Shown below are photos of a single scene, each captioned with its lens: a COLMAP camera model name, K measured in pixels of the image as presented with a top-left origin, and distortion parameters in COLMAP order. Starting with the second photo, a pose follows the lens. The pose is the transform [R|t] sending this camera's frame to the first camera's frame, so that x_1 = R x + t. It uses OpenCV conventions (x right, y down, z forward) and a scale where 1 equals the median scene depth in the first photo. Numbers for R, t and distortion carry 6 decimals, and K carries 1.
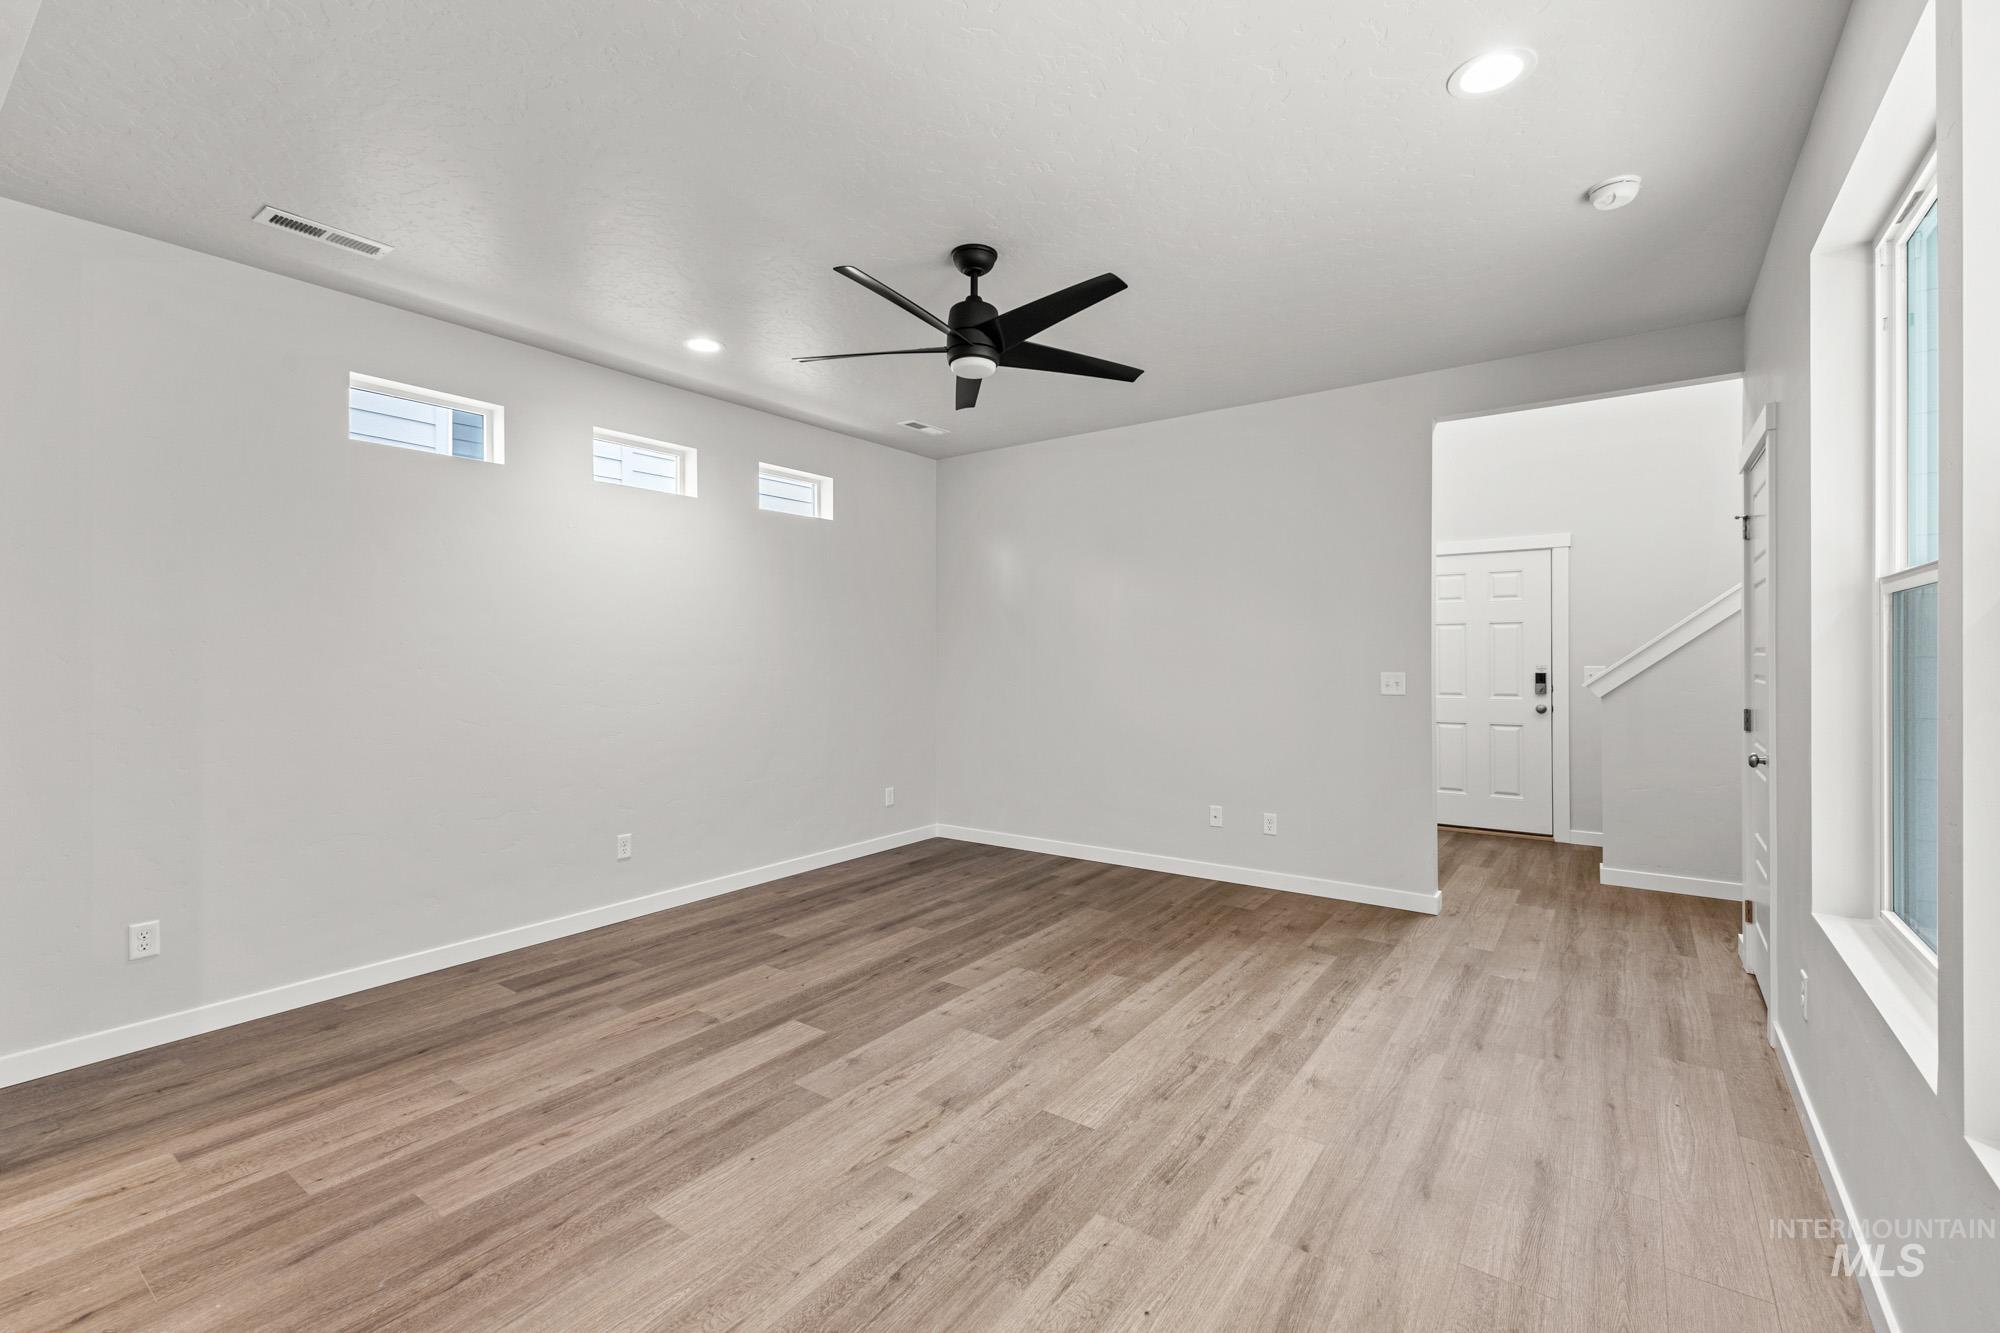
lens RADIAL K [[866.8, 0, 1002.1], [0, 866.8, 650.2], [0, 0, 1]] dist [0.008774, -0.002172]
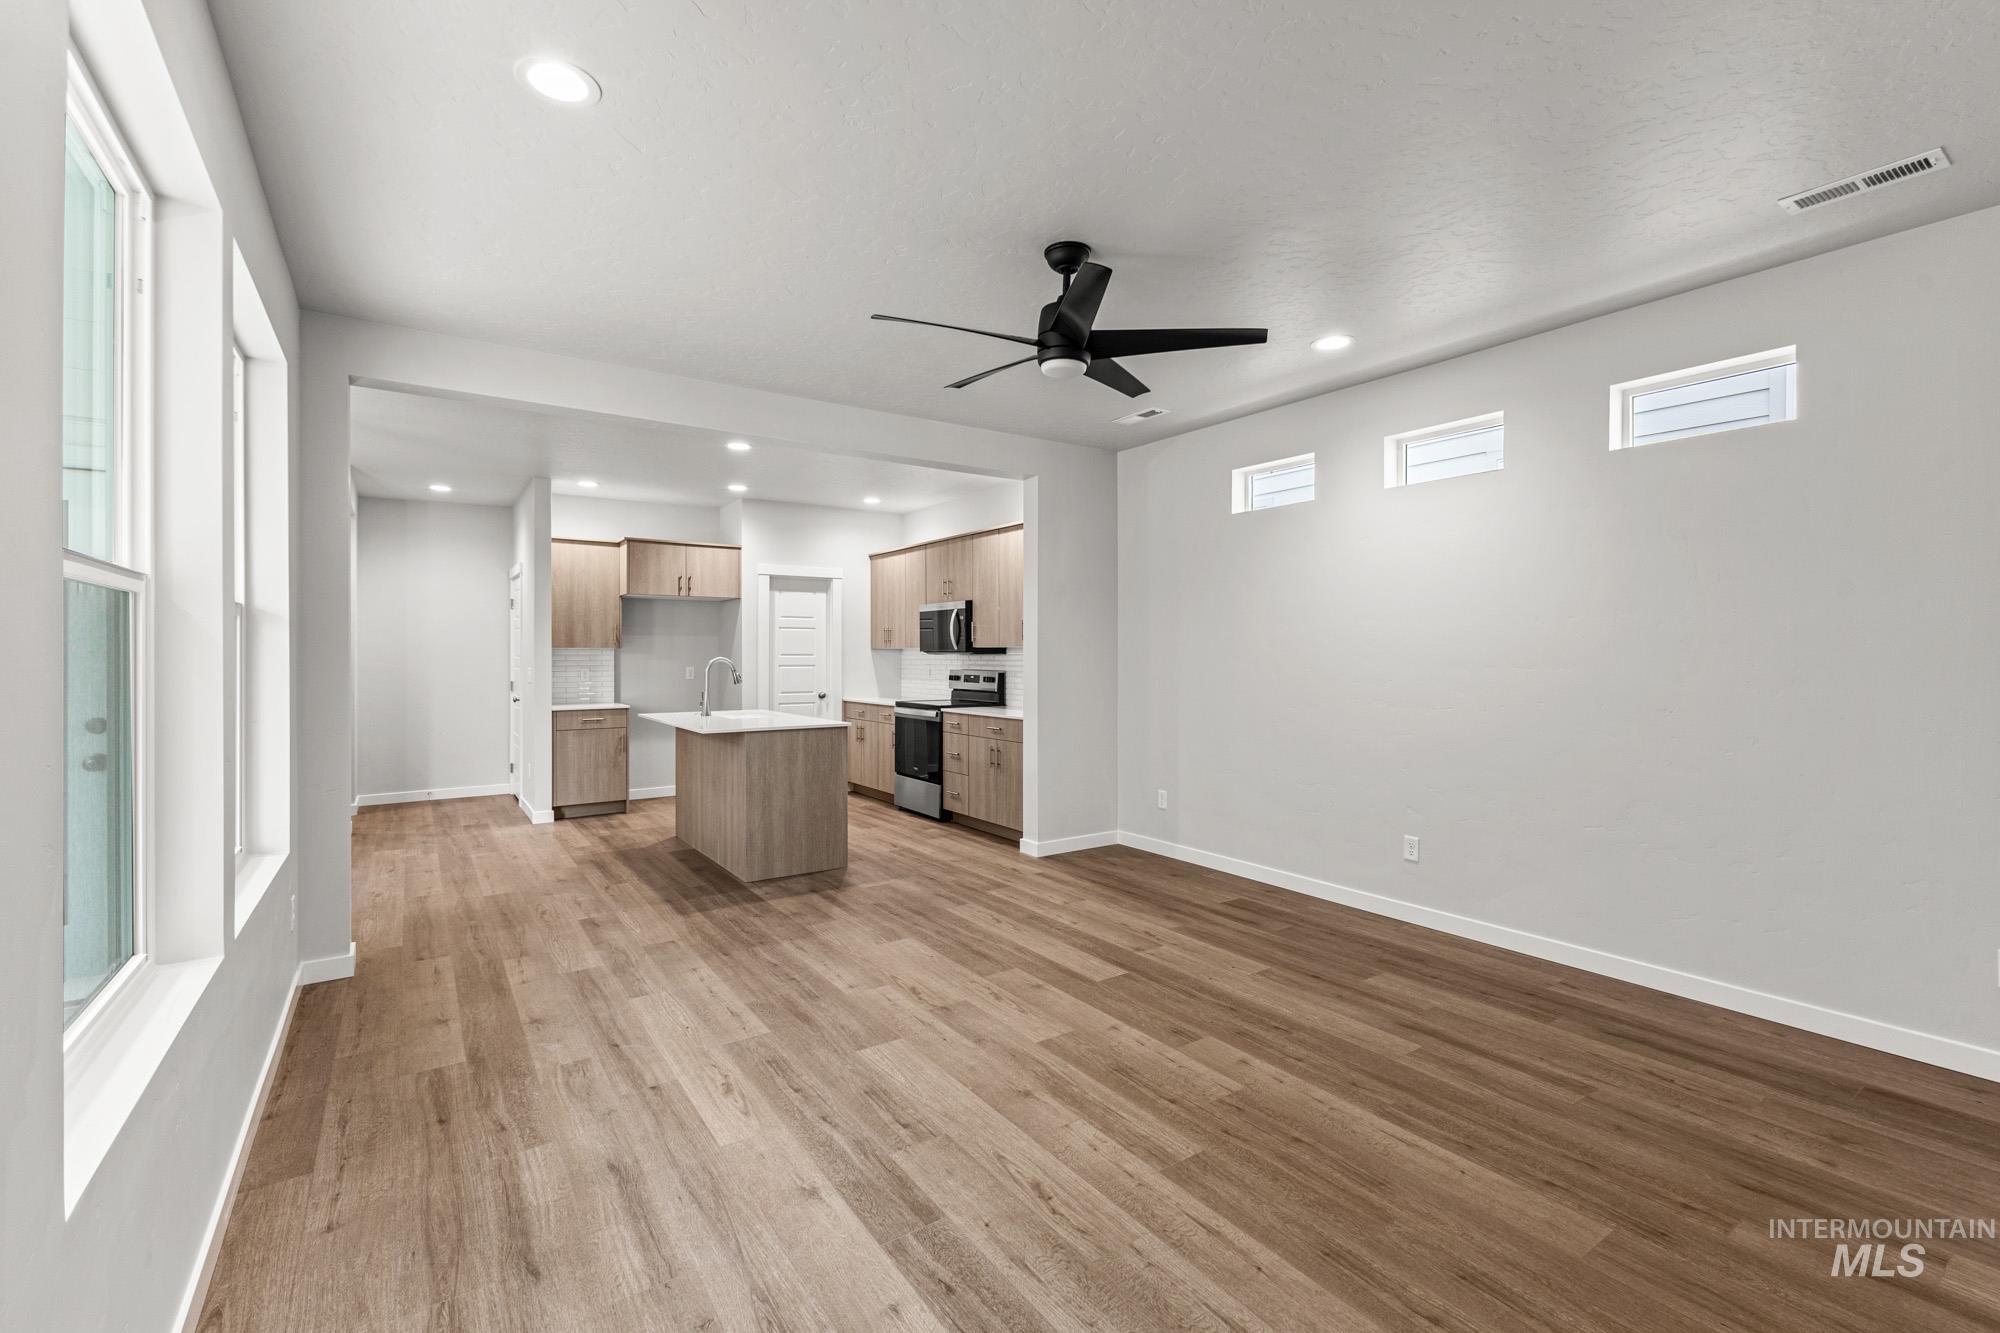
lens RADIAL K [[866.8, 0, 999.3], [0, 866.8, 648.4], [0, 0, 1]] dist [0.008774, -0.002172]
pose [[-0.343648, -0.001279, -0.939098, 0.883617], [0.006419, 0.999973, -0.003711, -0.002047], [0.939077, -0.007303, -0.343630, 1.210262]]
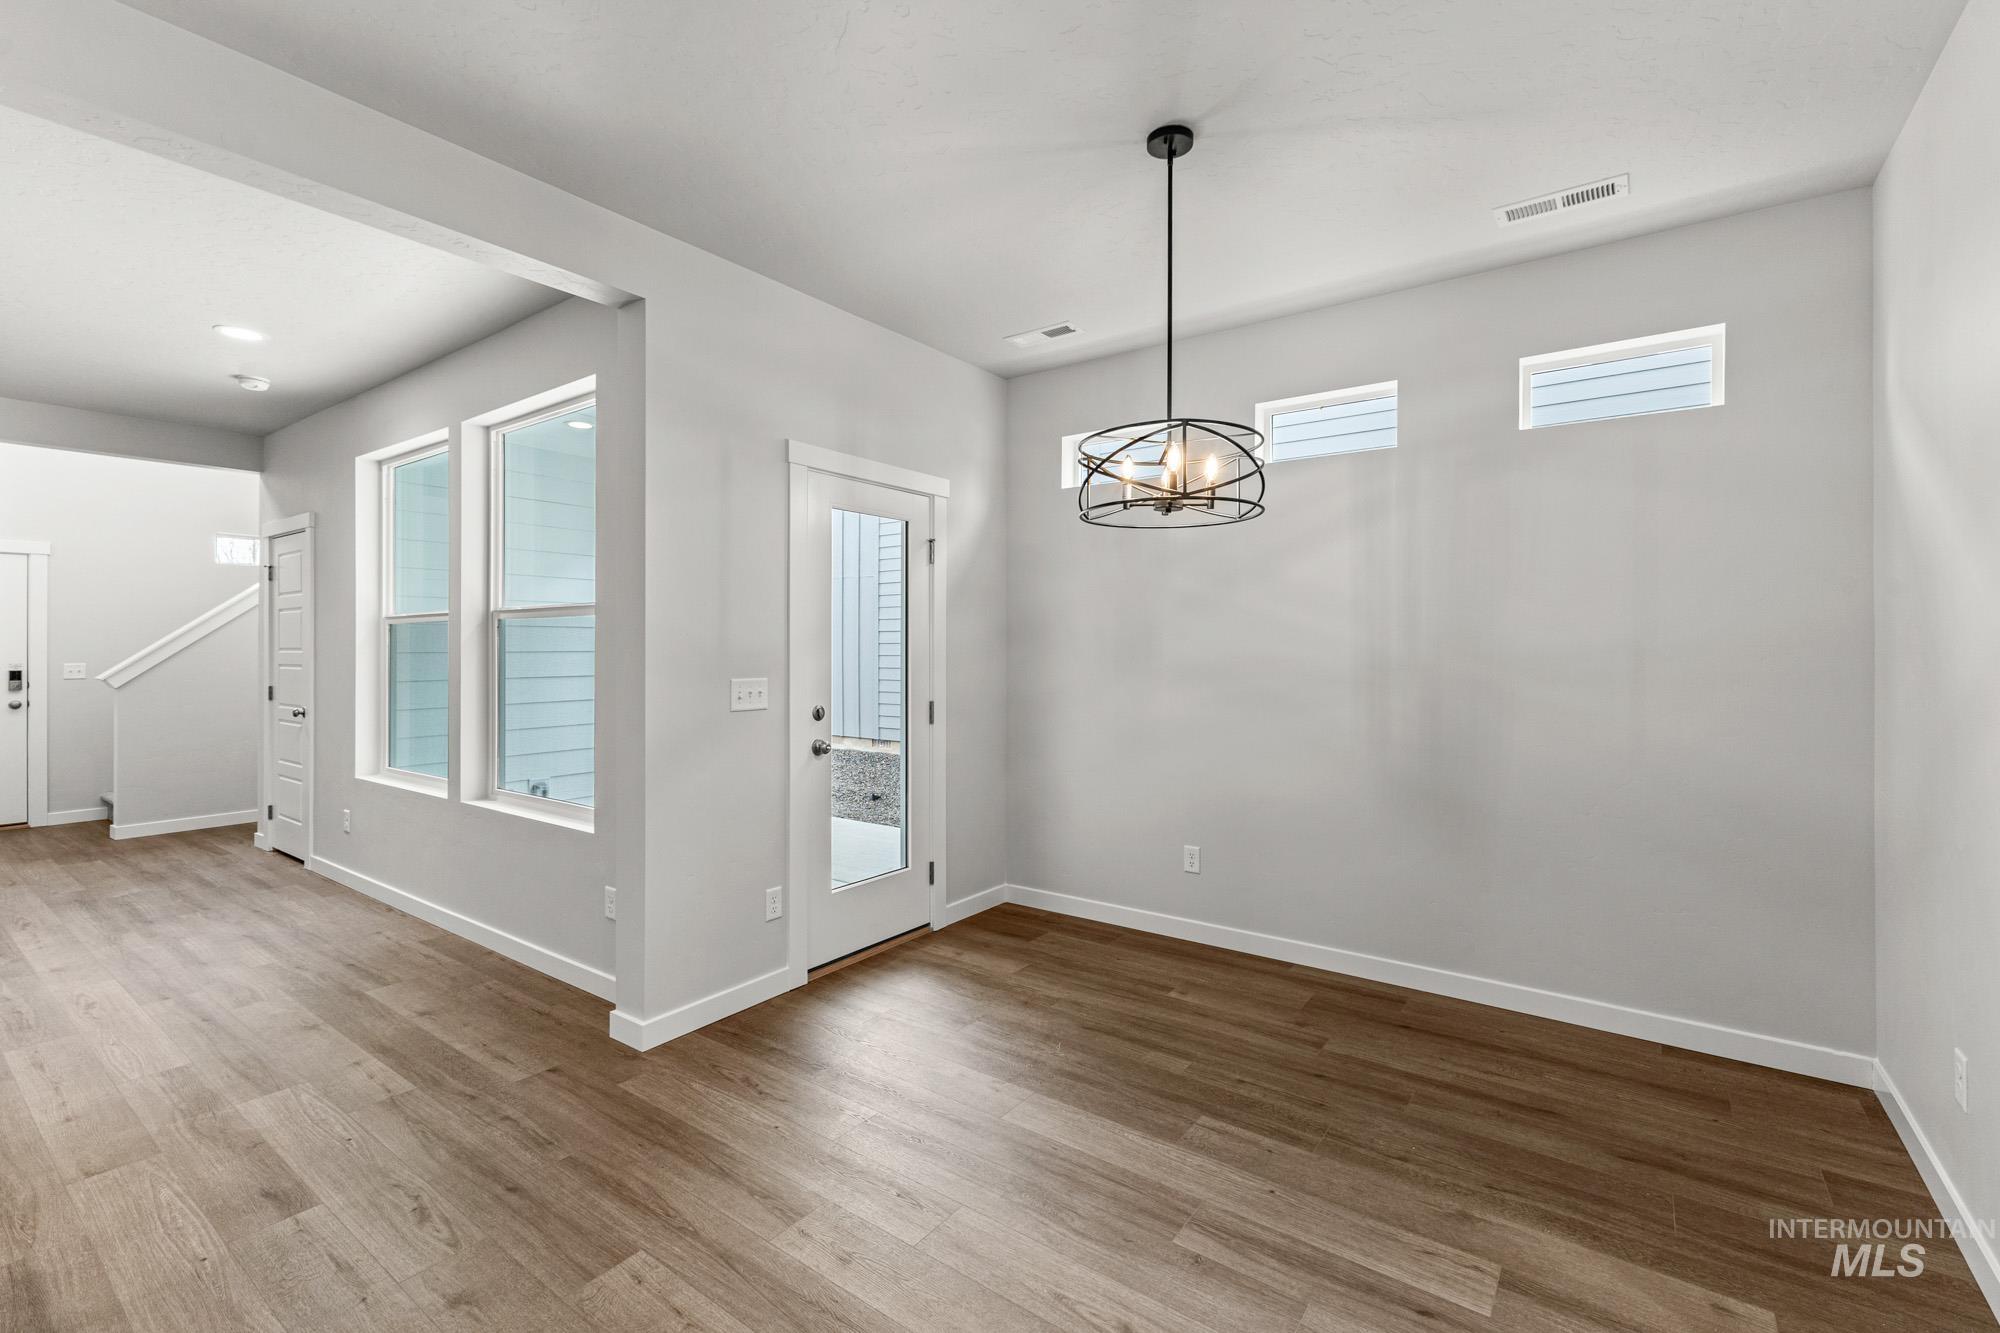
lens RADIAL K [[866.8, 0, 1003.0], [0, 866.8, 646.0], [0, 0, 1]] dist [0.008774, -0.002172]
pose [[0.008567, 0.001516, 0.999962, -0.826650], [-0.000444, 0.999999, -0.001513, -0.005380], [-0.999963, -0.000431, 0.008568, -0.404203]]
